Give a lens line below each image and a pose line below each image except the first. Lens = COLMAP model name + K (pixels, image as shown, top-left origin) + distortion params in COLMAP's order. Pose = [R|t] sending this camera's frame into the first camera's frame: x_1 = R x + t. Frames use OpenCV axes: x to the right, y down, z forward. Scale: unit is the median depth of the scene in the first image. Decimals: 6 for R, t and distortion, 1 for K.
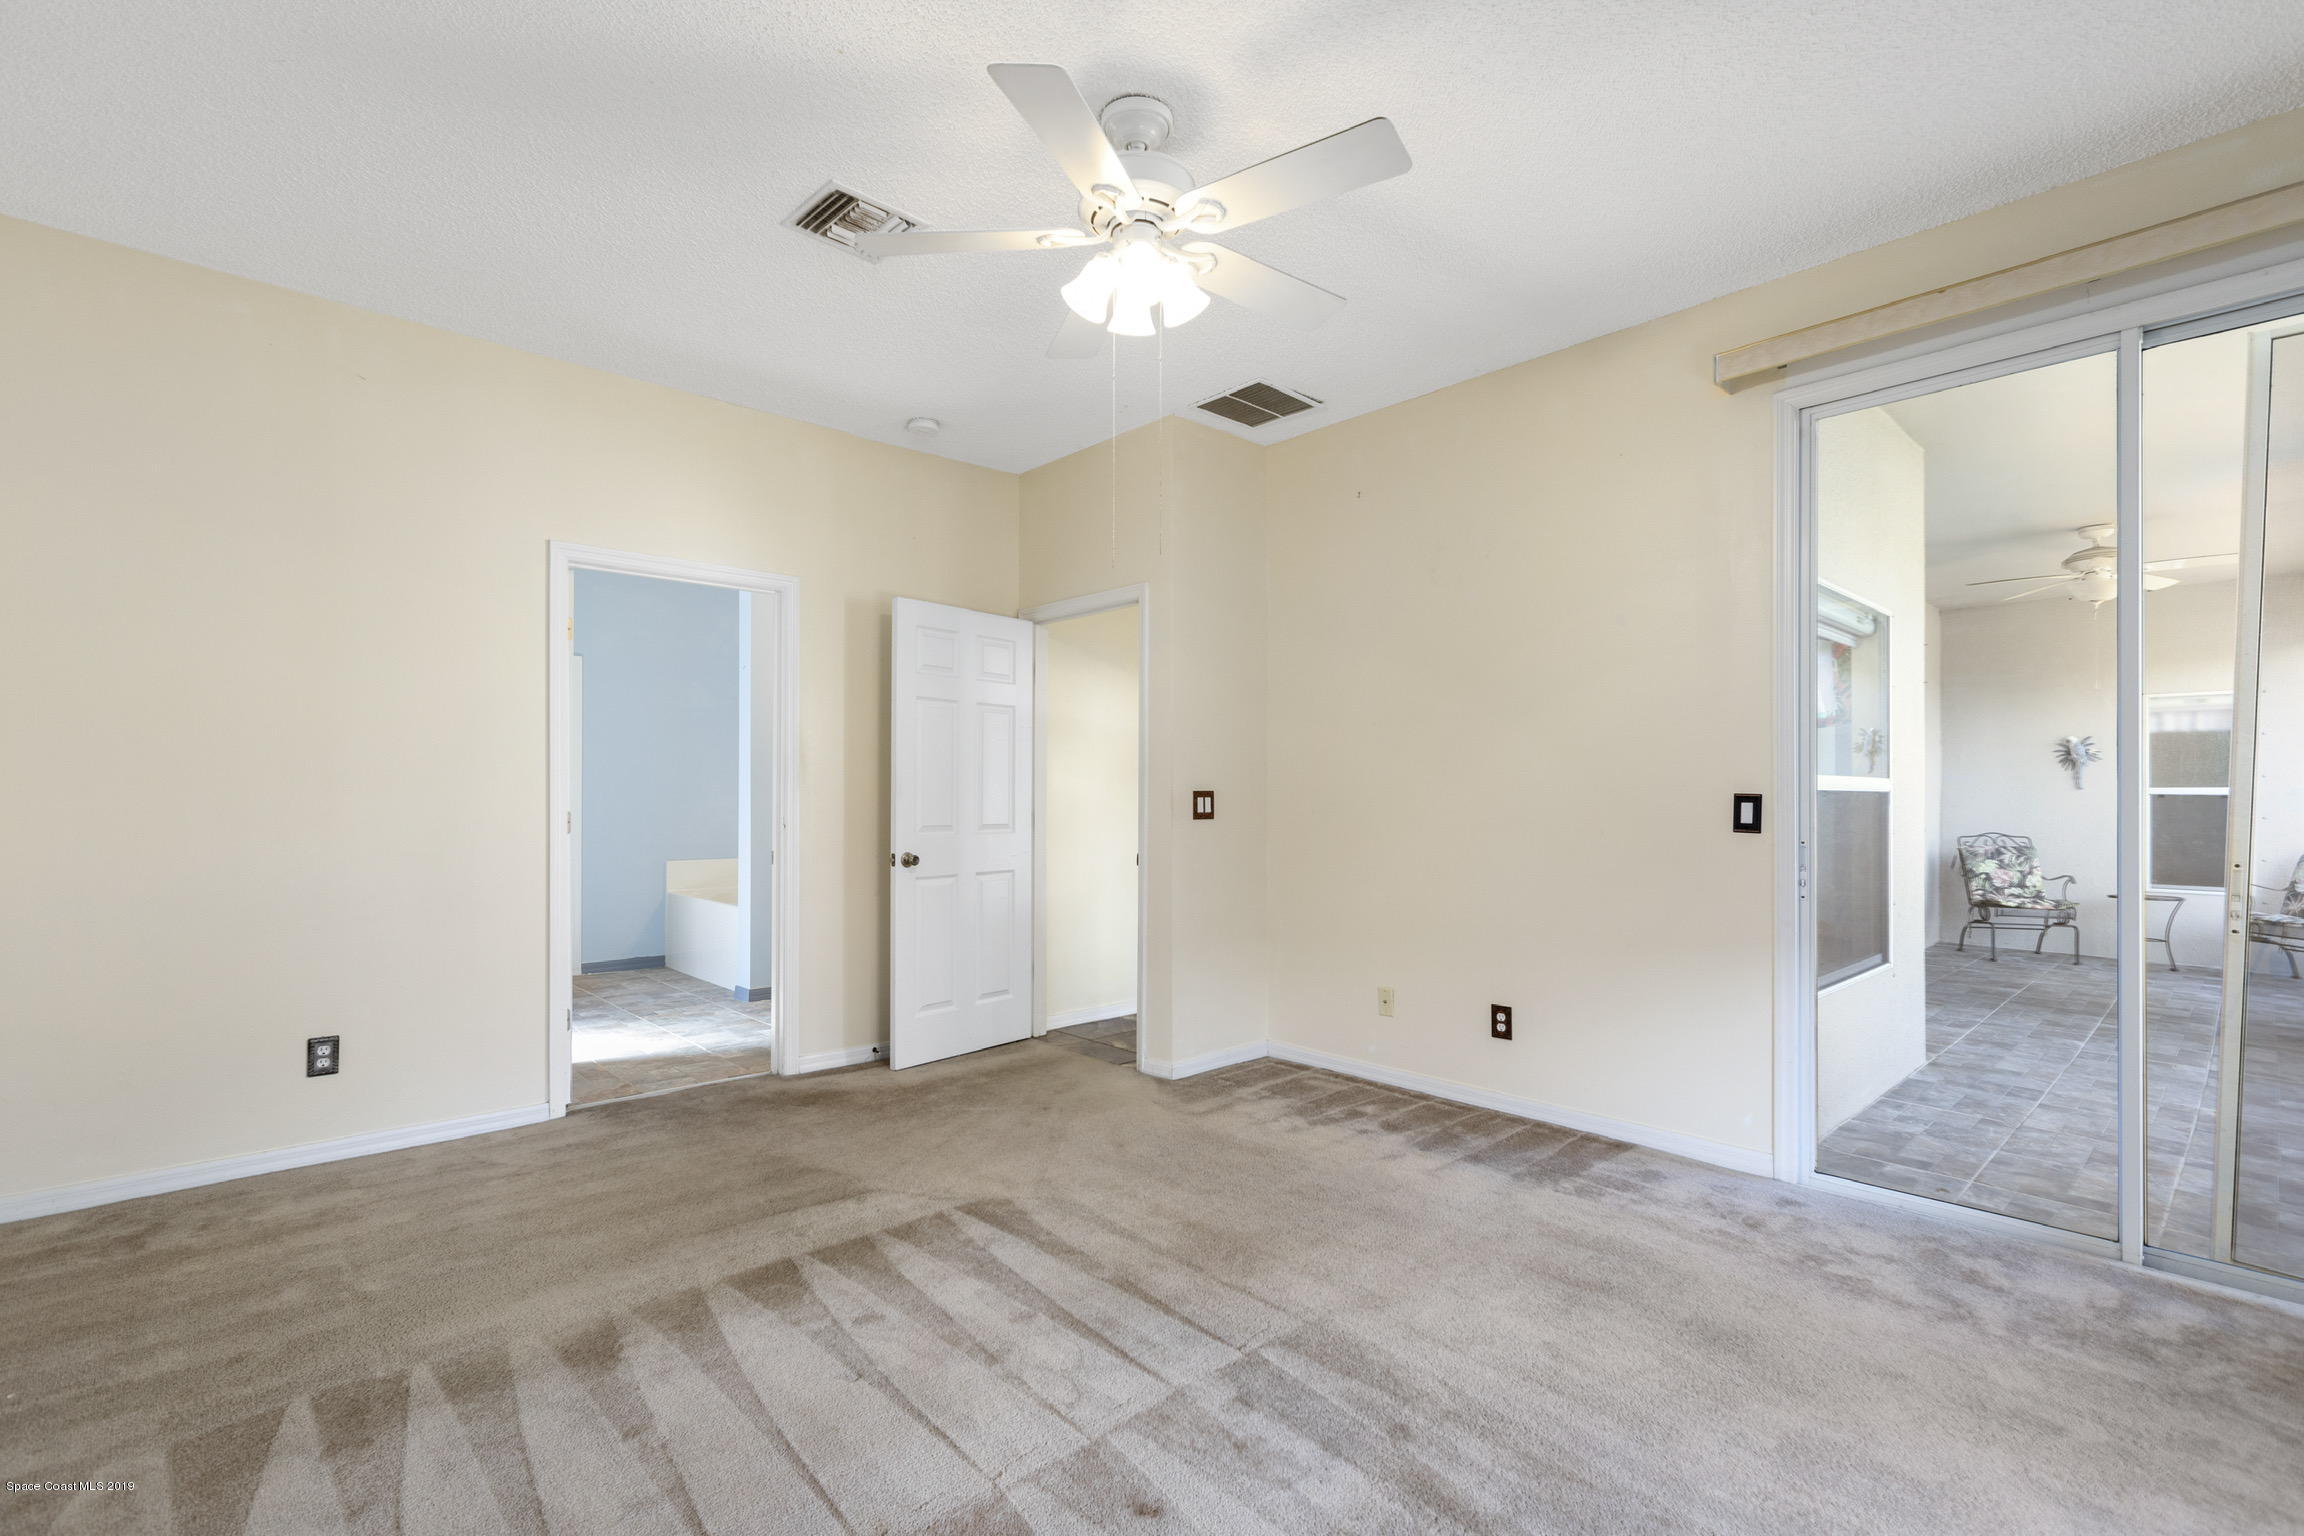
lens RADIAL K [[1037.8, 0, 1153.2], [0, 1037.8, 780.2], [0, 0, 1]] dist [0.001244, -0.000089]
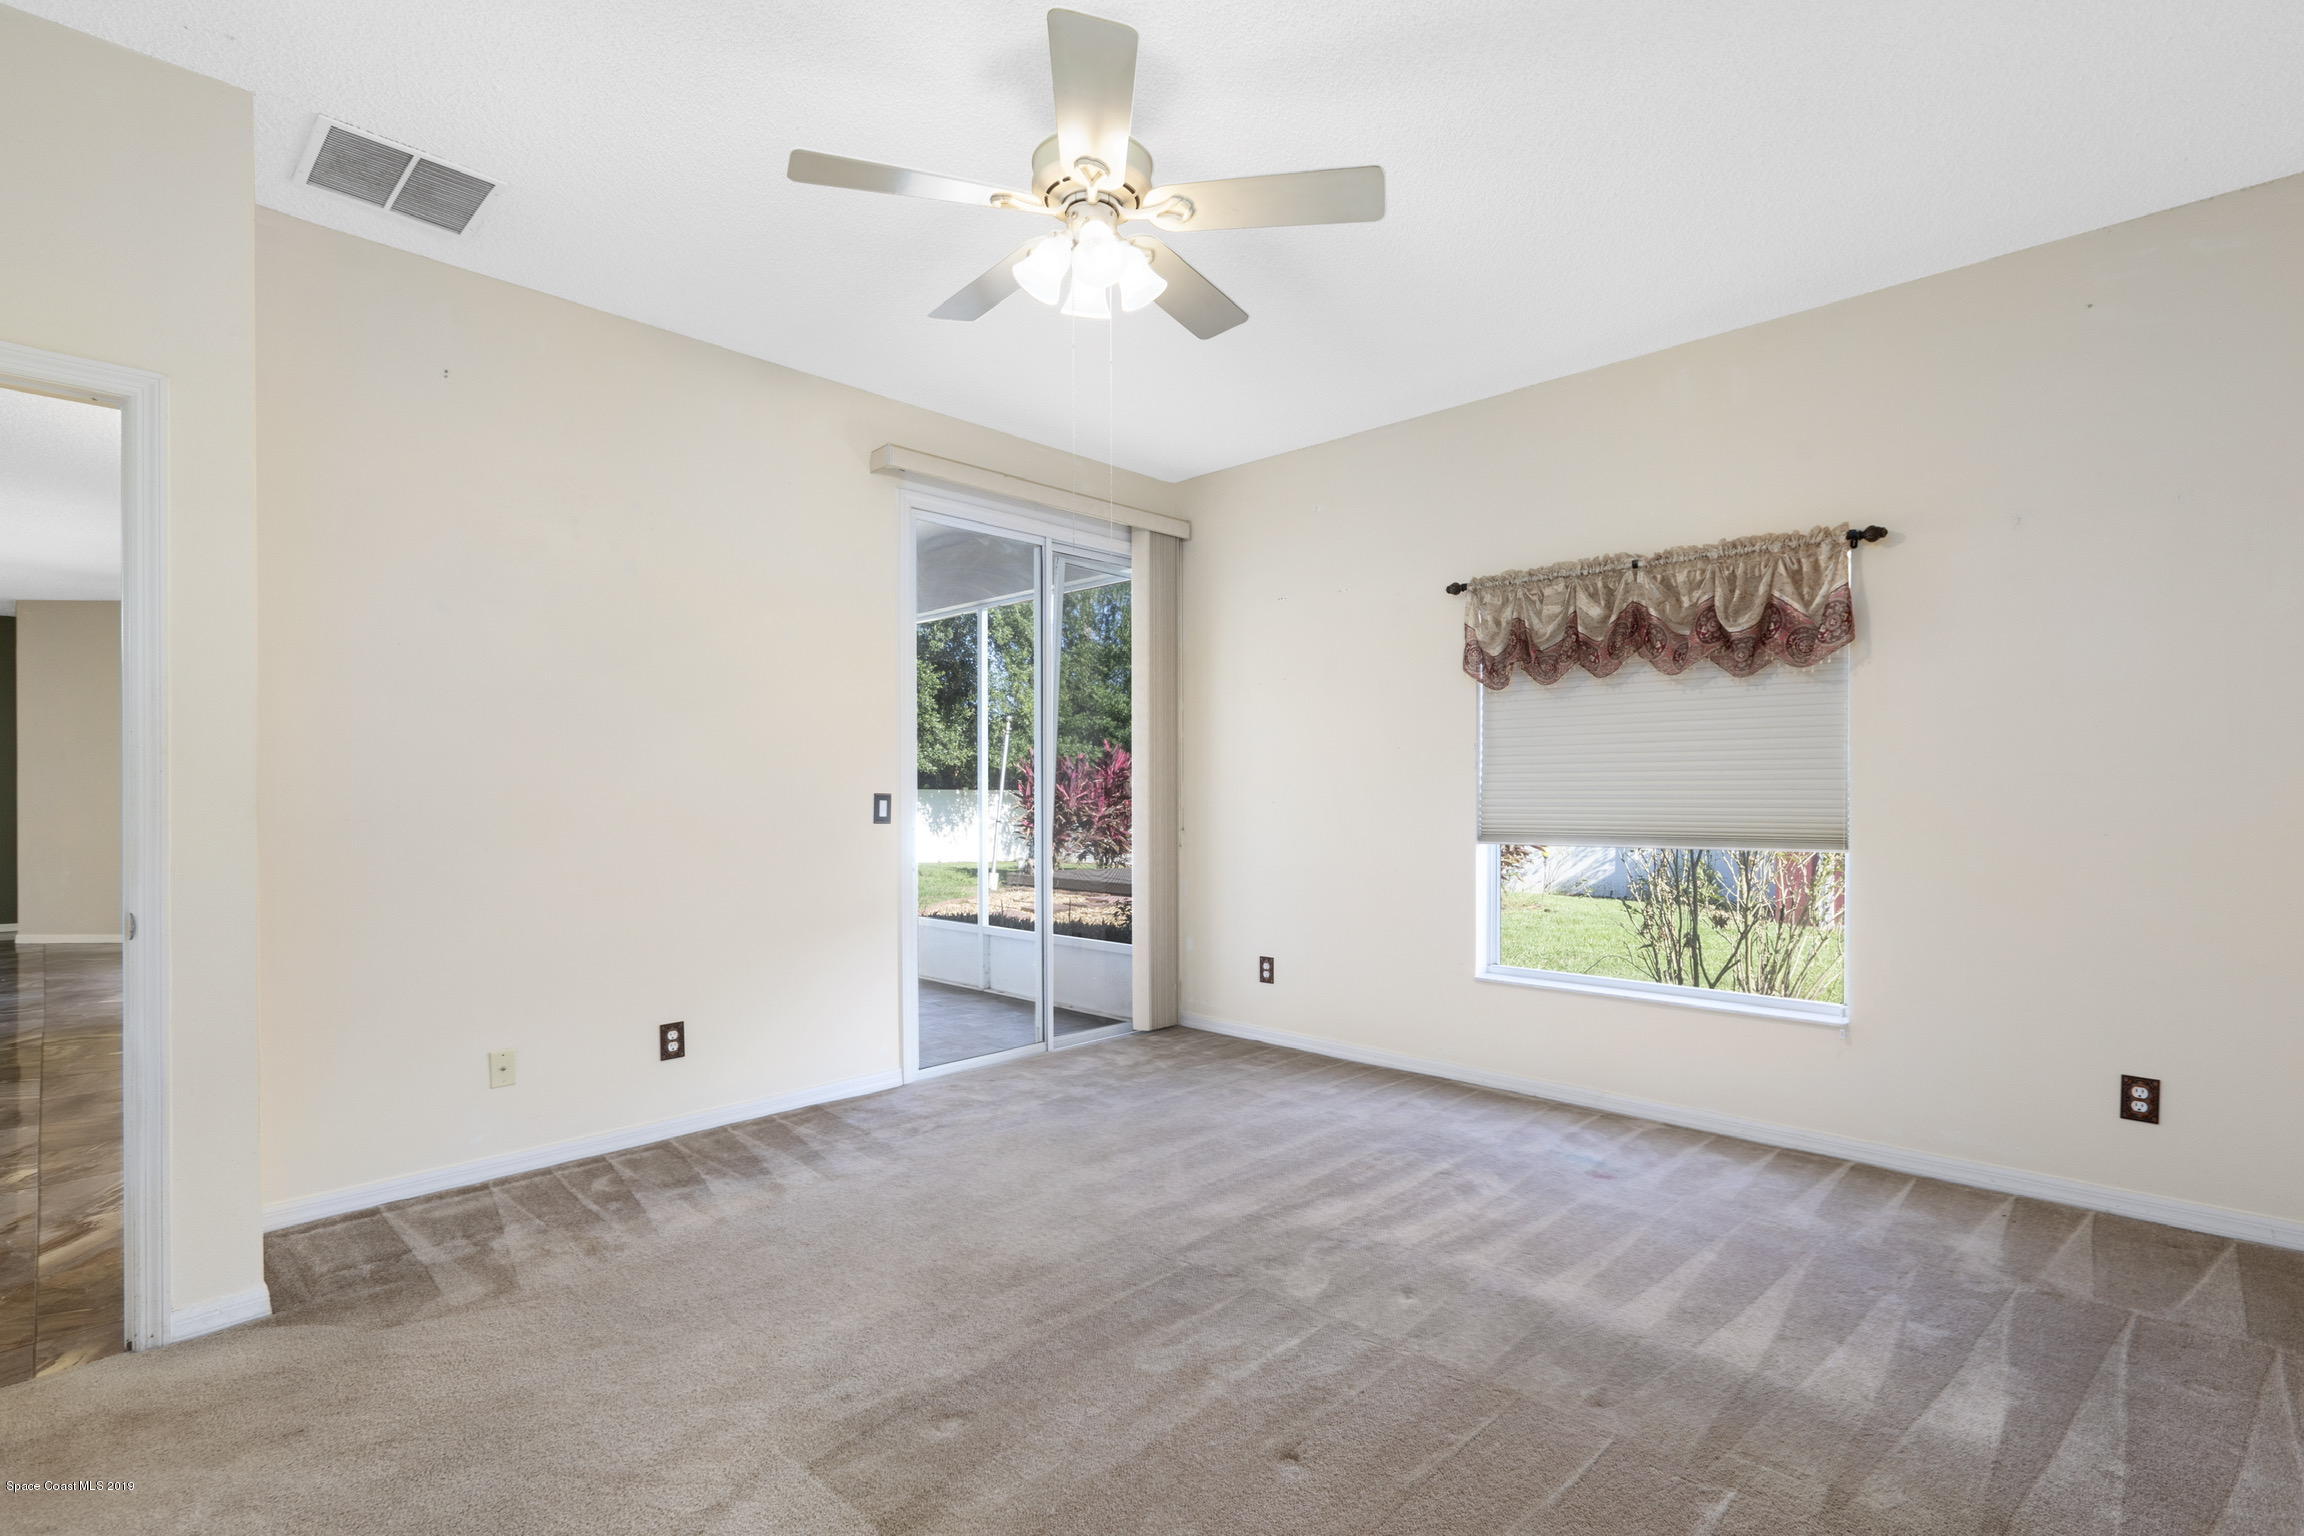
lens RADIAL K [[1037.8, 0, 1154.0], [0, 1037.8, 779.3], [0, 0, 1]] dist [0.001244, -0.000089]
pose [[-0.028463, 0.010414, 0.999541, -0.646178], [-0.008633, 0.999906, -0.010664, 0.005620], [-0.999558, -0.008933, -0.028370, 0.637380]]
